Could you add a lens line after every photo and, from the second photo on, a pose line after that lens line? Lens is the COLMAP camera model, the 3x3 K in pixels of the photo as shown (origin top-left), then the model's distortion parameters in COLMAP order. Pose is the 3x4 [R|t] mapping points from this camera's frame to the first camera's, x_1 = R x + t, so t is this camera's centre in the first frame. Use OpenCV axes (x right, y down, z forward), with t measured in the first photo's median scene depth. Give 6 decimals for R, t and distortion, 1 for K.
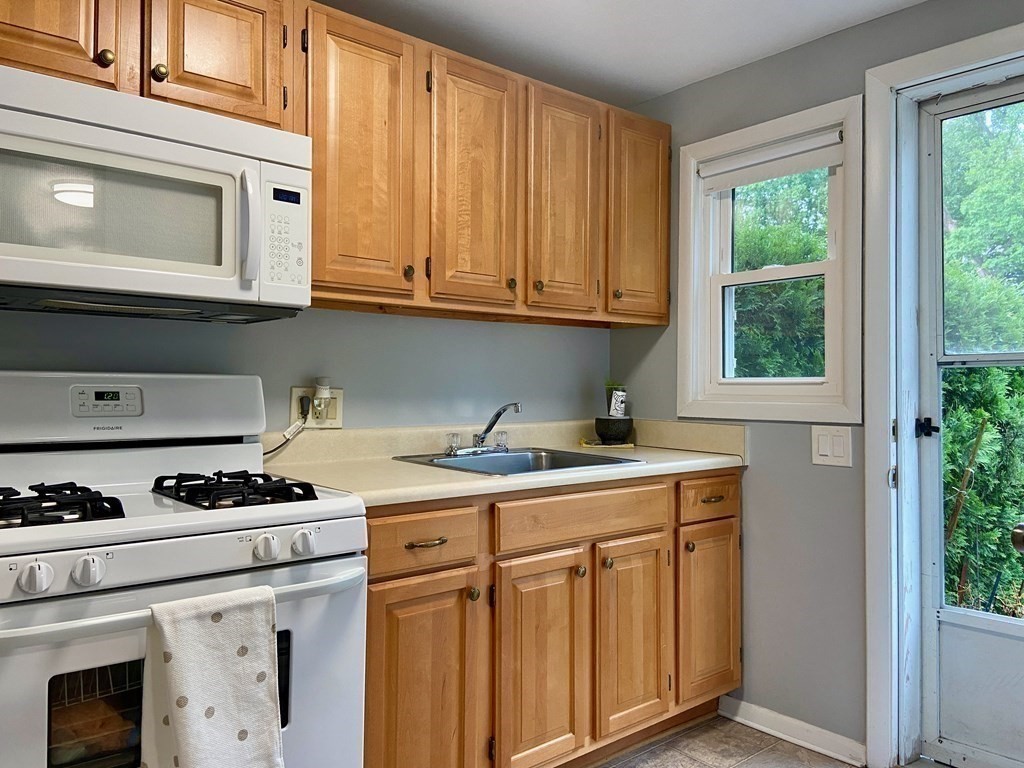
lens RADIAL K [[772.3, 0, 511.5], [0, 772.3, 384.1], [0, 0, 1]] dist [0.080410, -0.093555]
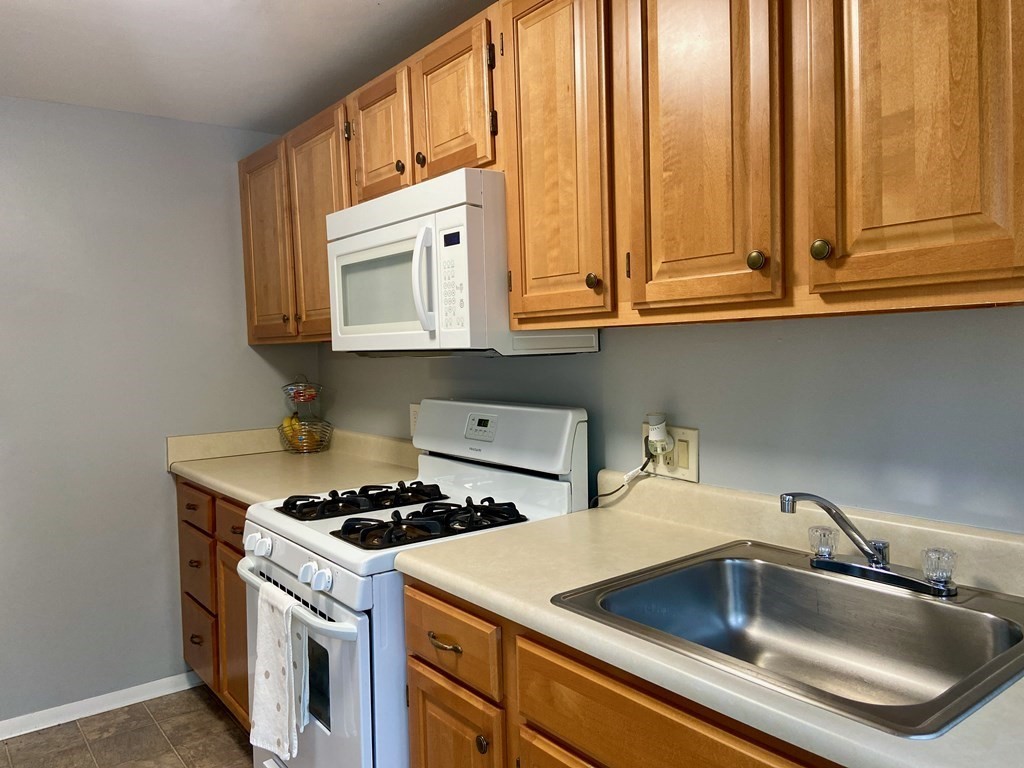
lens RADIAL K [[772.3, 0, 511.1], [0, 772.3, 378.1], [0, 0, 1]] dist [0.080410, -0.093555]
pose [[-0.060741, 0.040182, -0.997344, 0.681700], [0.033698, 0.998702, 0.038185, -0.099314], [0.997585, -0.031289, -0.062016, 1.115114]]
